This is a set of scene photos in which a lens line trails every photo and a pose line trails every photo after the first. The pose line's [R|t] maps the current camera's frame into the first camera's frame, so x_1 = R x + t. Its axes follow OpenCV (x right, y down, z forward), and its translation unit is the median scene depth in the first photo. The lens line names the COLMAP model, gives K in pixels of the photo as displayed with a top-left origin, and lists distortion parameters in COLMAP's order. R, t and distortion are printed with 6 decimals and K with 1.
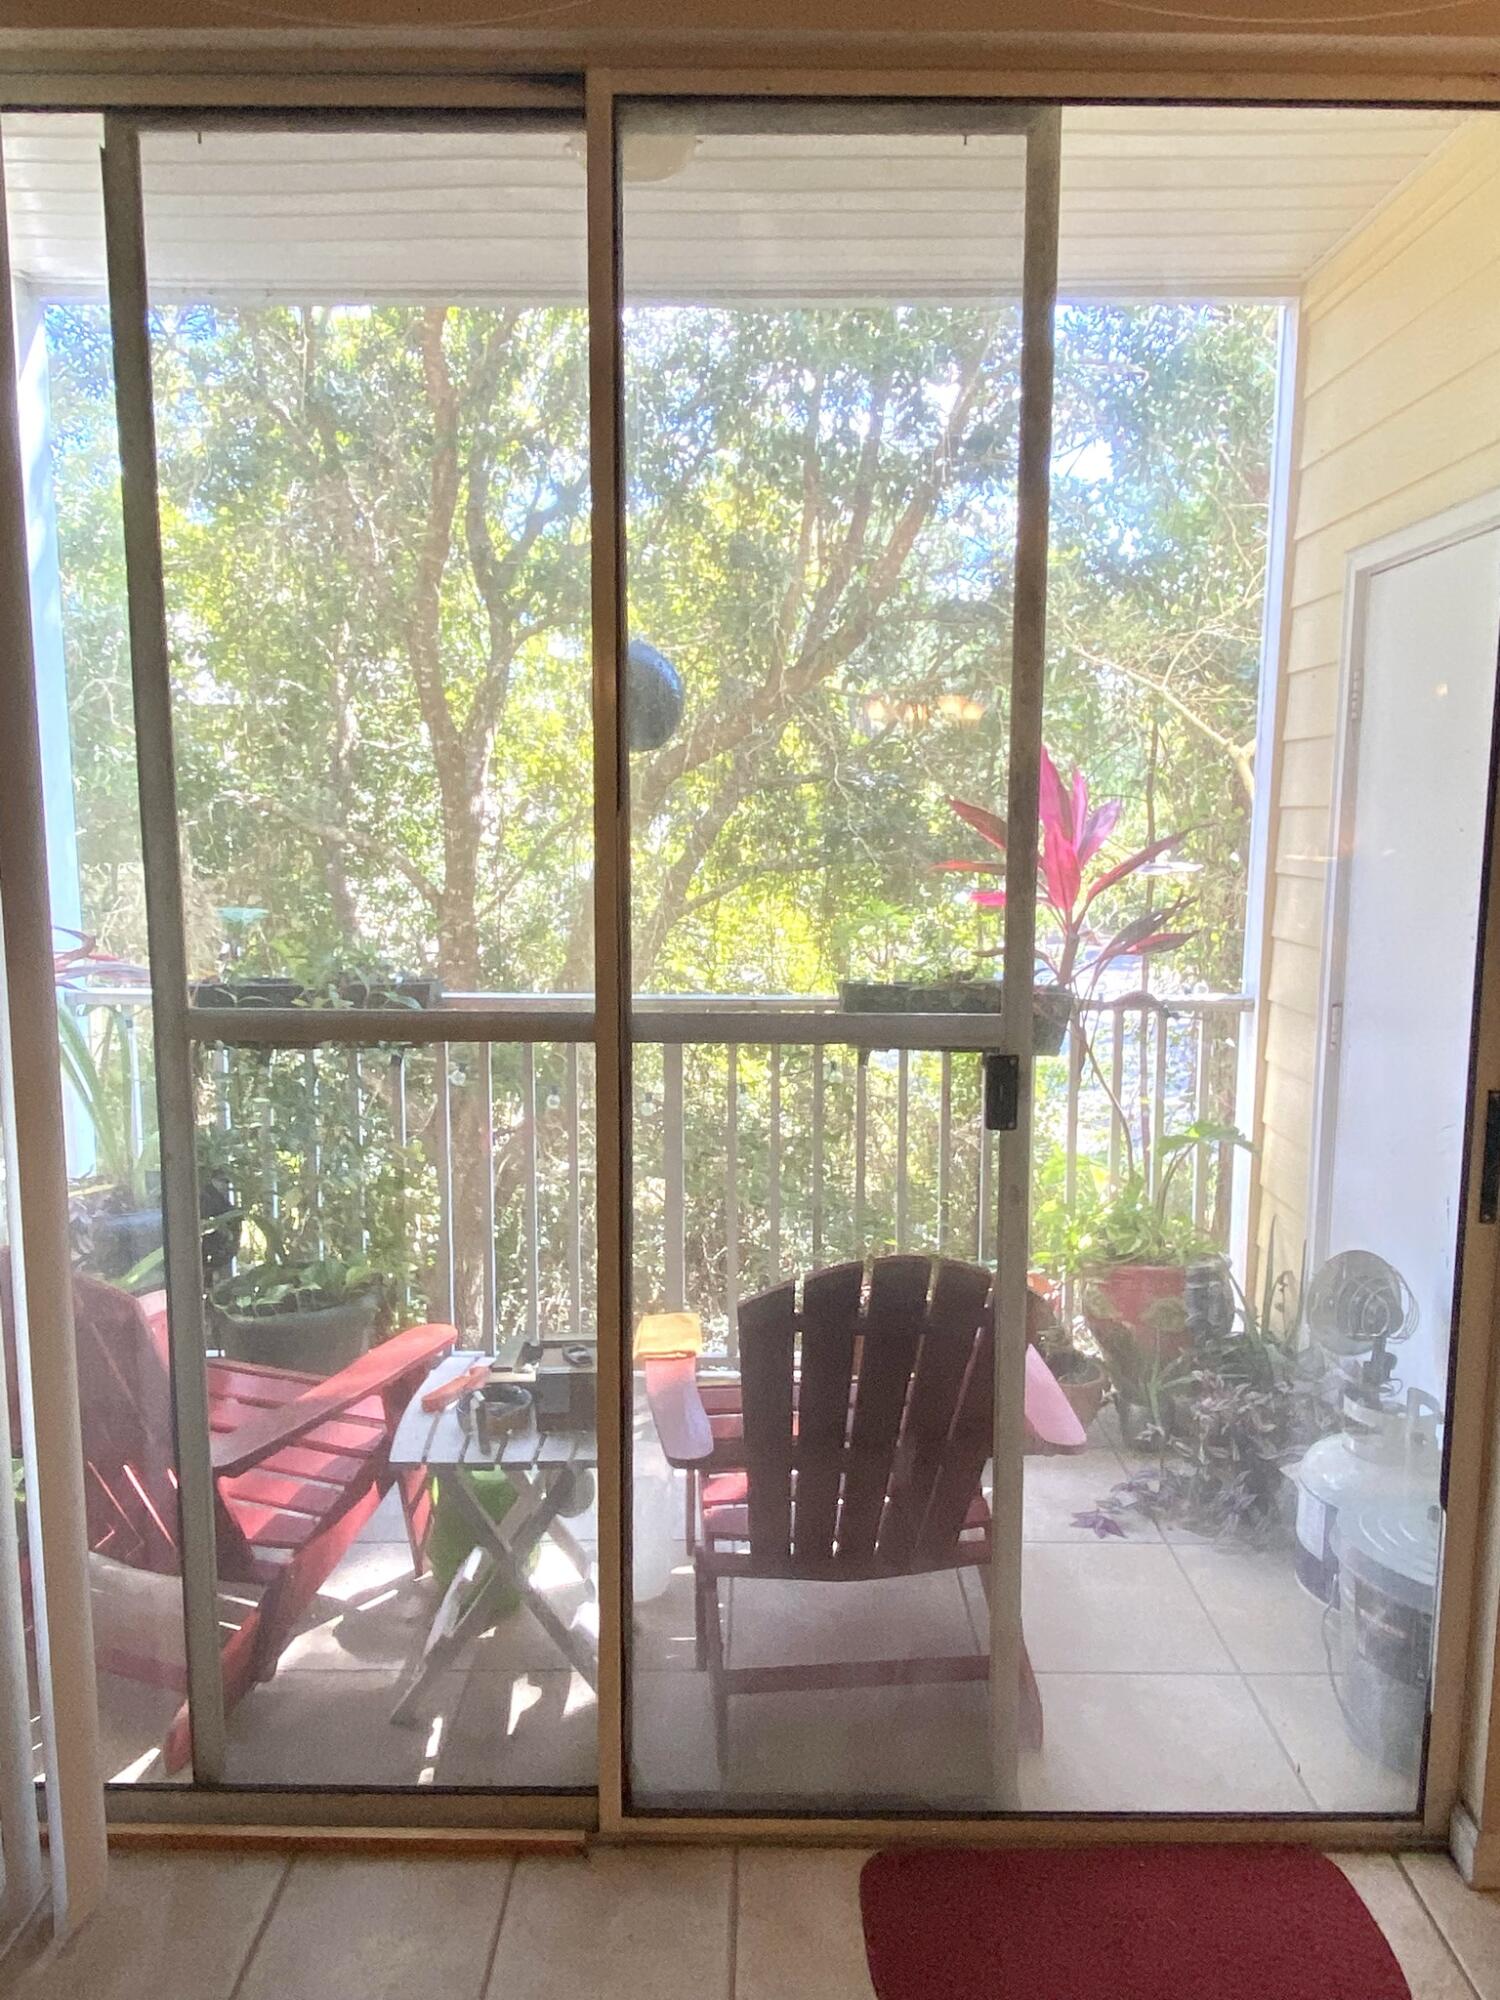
lens RADIAL K [[1407.2, 0, 750.0], [0, 1407.2, 1000.0], [0, 0, 1]] dist [0.056842, -0.066476]
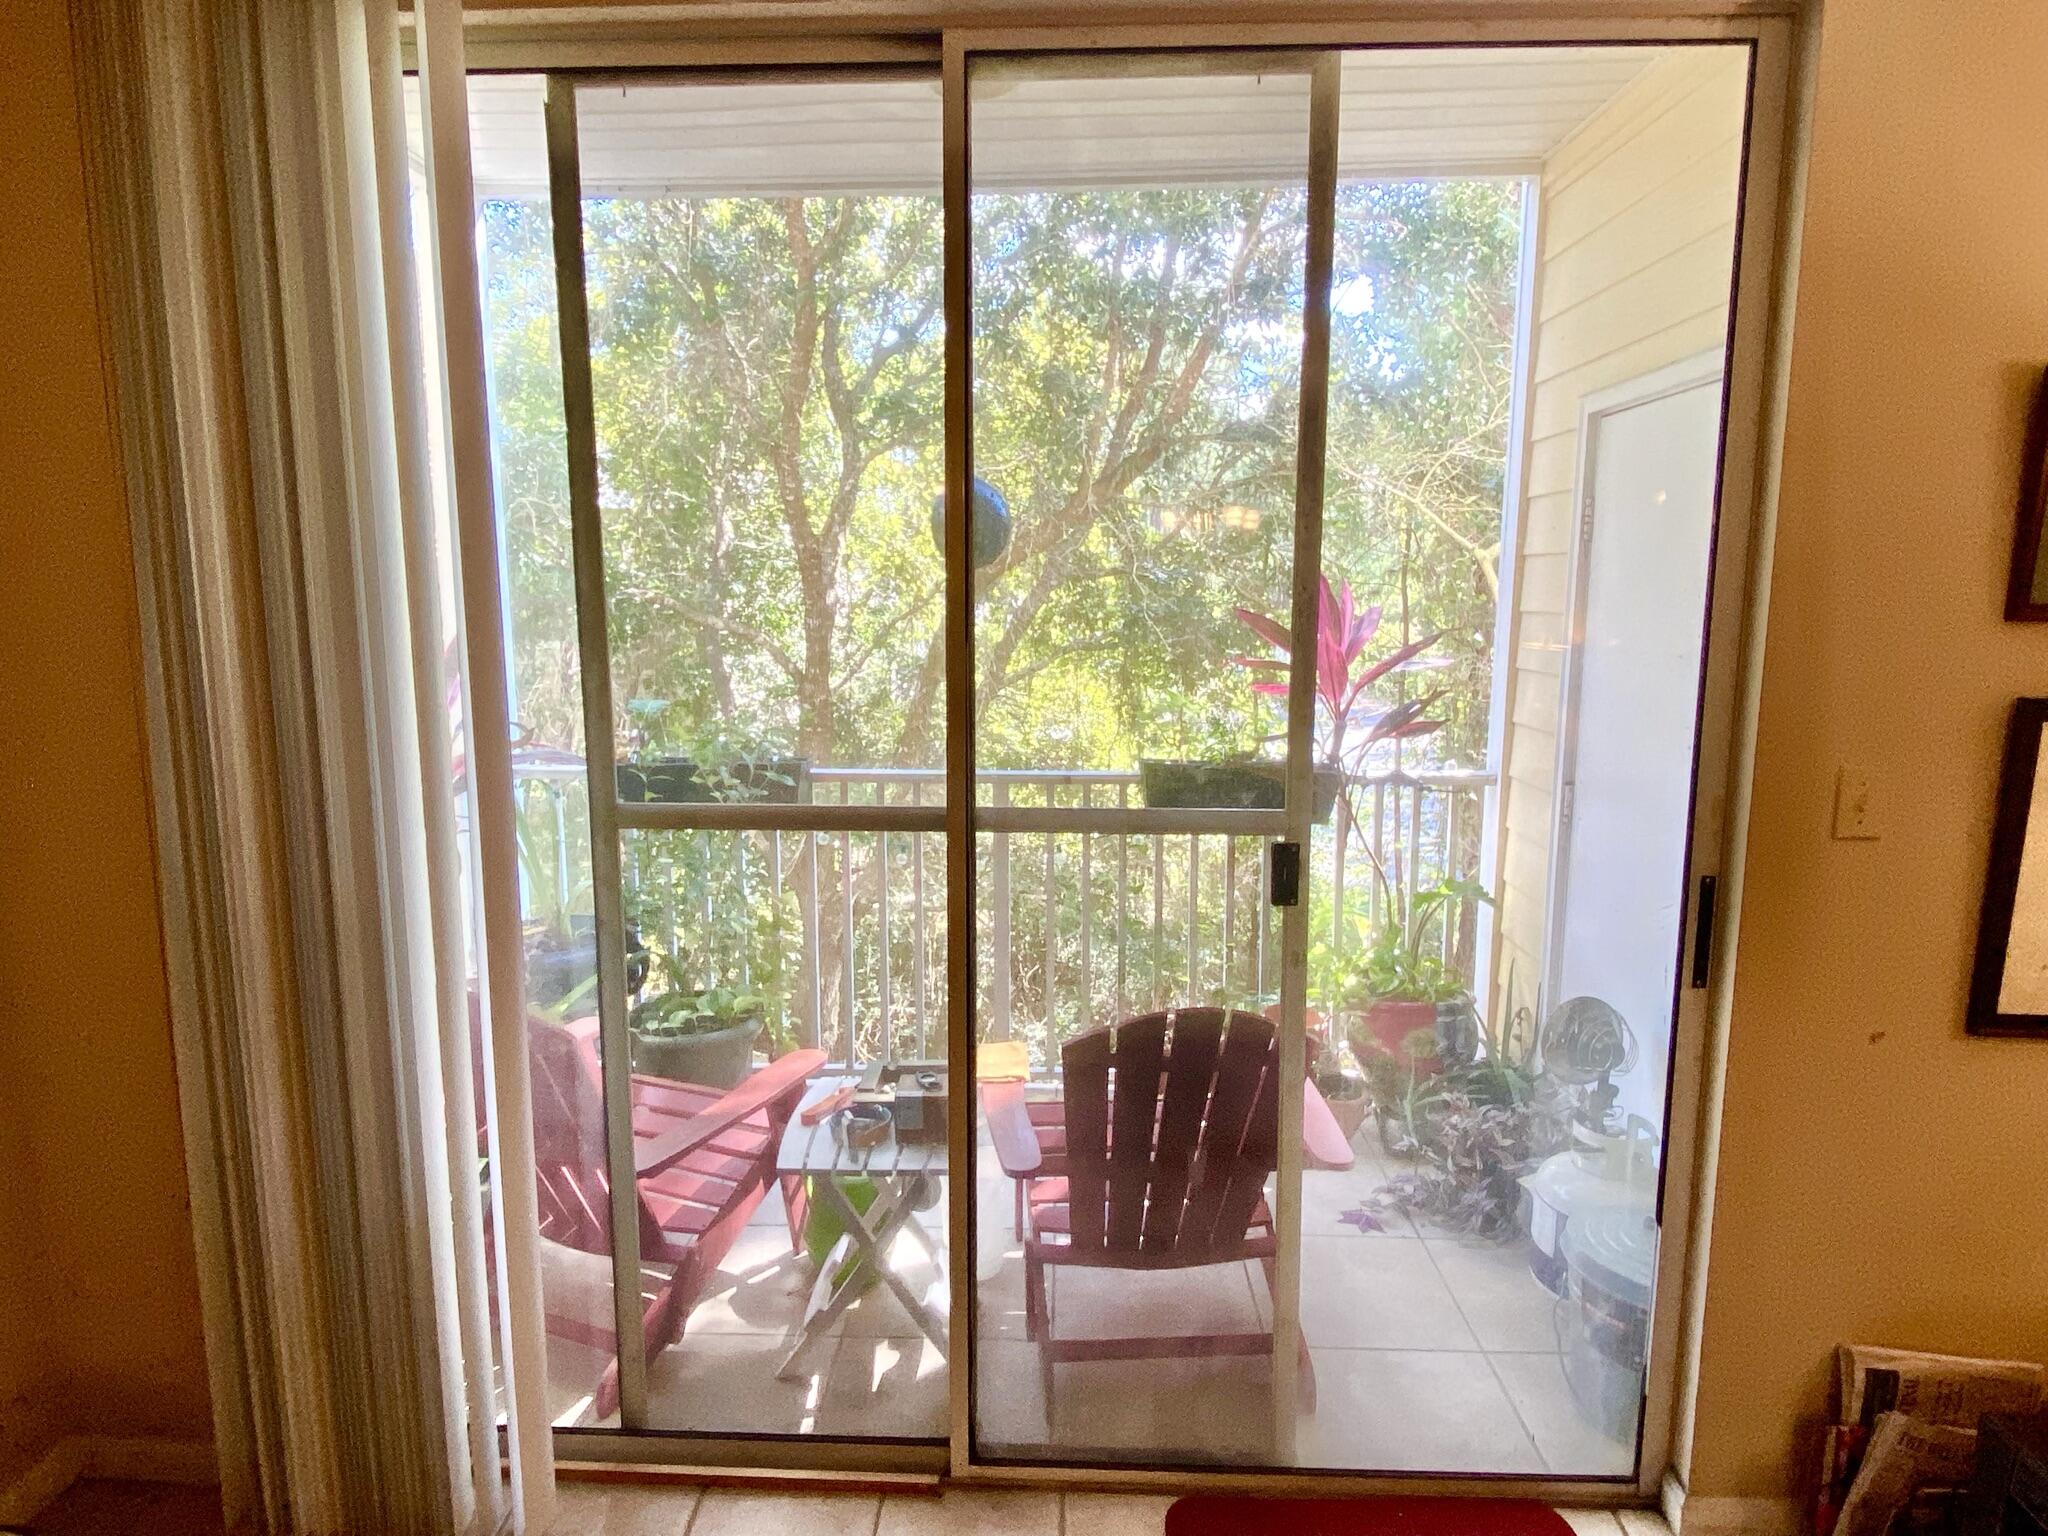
lens RADIAL K [[1192.7, 0, 1004.1], [0, 1192.7, 767.1], [0, 0, 1]] dist [0.056508, -0.066437]
pose [[0.999039, 0.001274, -0.043809, -0.008770], [-0.000635, 0.999894, 0.014578, -0.022963], [0.043823, -0.014536, 0.998934, -0.013691]]
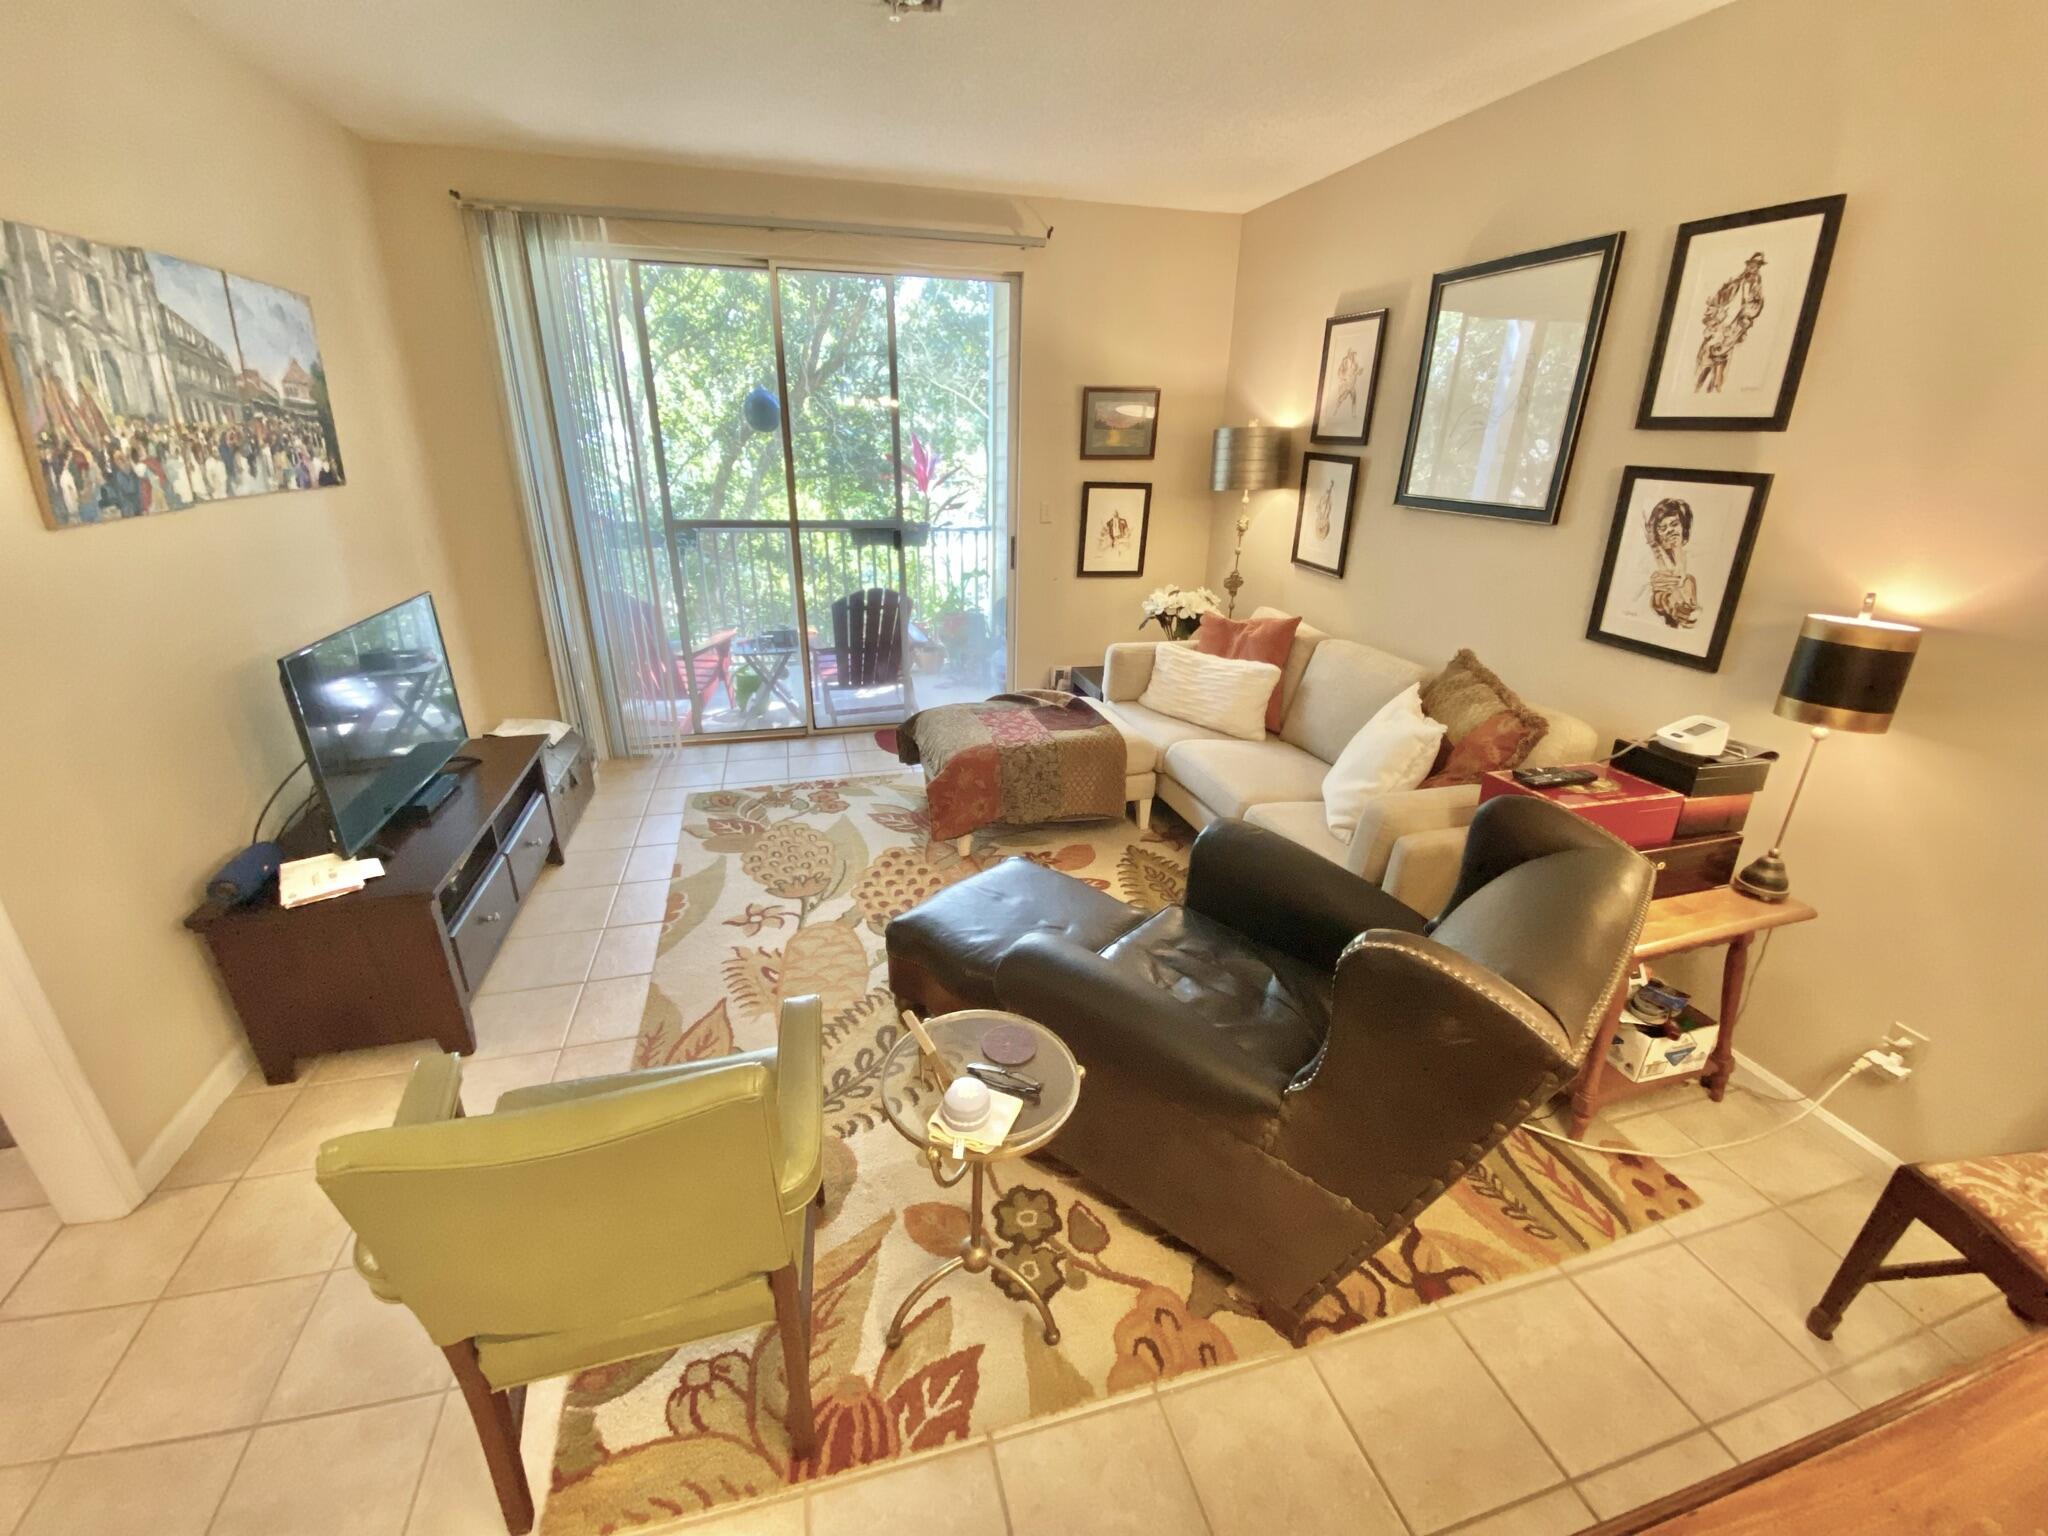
lens RADIAL K [[829.3, 0, 1017.5], [0, 829.3, 764.5], [0, 0, 1]] dist [0.053741, -0.034271]
pose [[0.963434, -0.089938, 0.252400, -0.080091], [0.027222, 0.969964, 0.241721, 0.068145], [-0.266559, -0.226012, 0.936944, -0.809625]]
